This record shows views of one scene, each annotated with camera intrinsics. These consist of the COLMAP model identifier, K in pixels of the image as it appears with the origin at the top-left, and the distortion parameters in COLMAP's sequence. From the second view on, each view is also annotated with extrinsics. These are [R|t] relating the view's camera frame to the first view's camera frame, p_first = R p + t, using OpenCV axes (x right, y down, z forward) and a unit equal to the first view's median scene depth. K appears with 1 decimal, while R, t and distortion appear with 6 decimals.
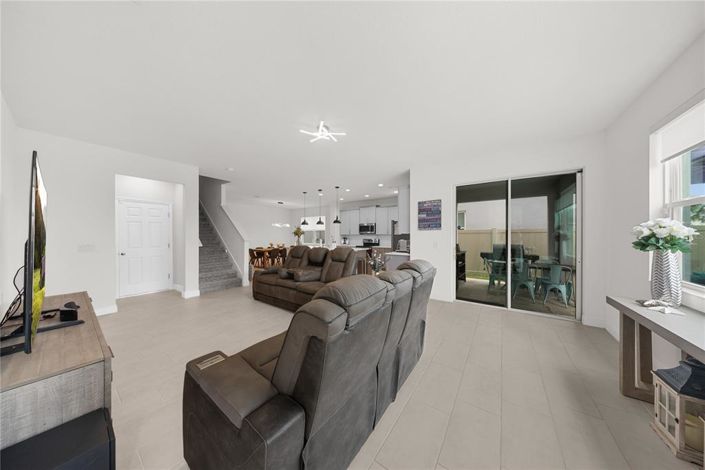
lens RADIAL K [[208.3, 0, 357.5], [0, 208.3, 234.8], [0, 0, 1]] dist [-0.000076, -0.000024]
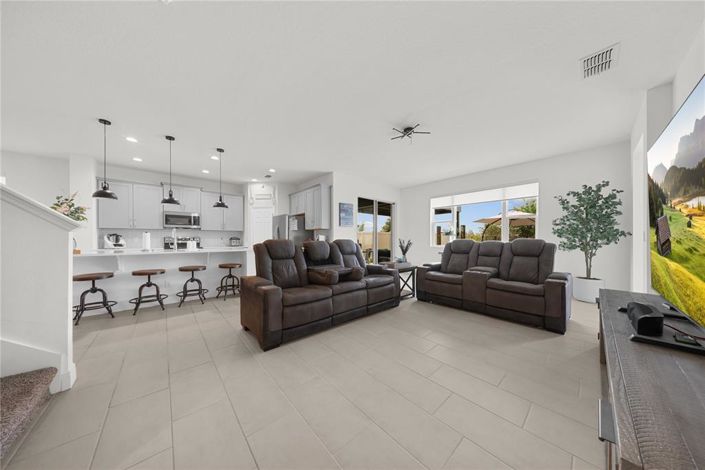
lens RADIAL K [[208.3, 0, 351.9], [0, 208.3, 241.0], [0, 0, 1]] dist [-0.000076, -0.000024]
pose [[0.239143, -0.004858, 0.970972, -0.843856], [-0.001208, 0.999985, 0.005300, 0.054404], [-0.970984, -0.002440, 0.239133, 0.650646]]
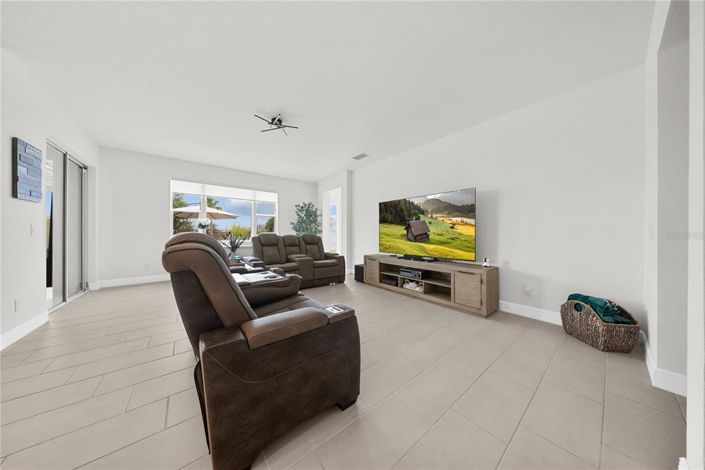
lens RADIAL K [[208.3, 0, 349.0], [0, 208.3, 232.5], [0, 0, 1]] dist [-0.000076, -0.000024]
pose [[-0.954928, 0.000355, 0.296837, -0.539344], [-0.001863, 0.999972, -0.007191, 0.053577], [-0.296832, -0.007420, -0.954901, 1.224032]]
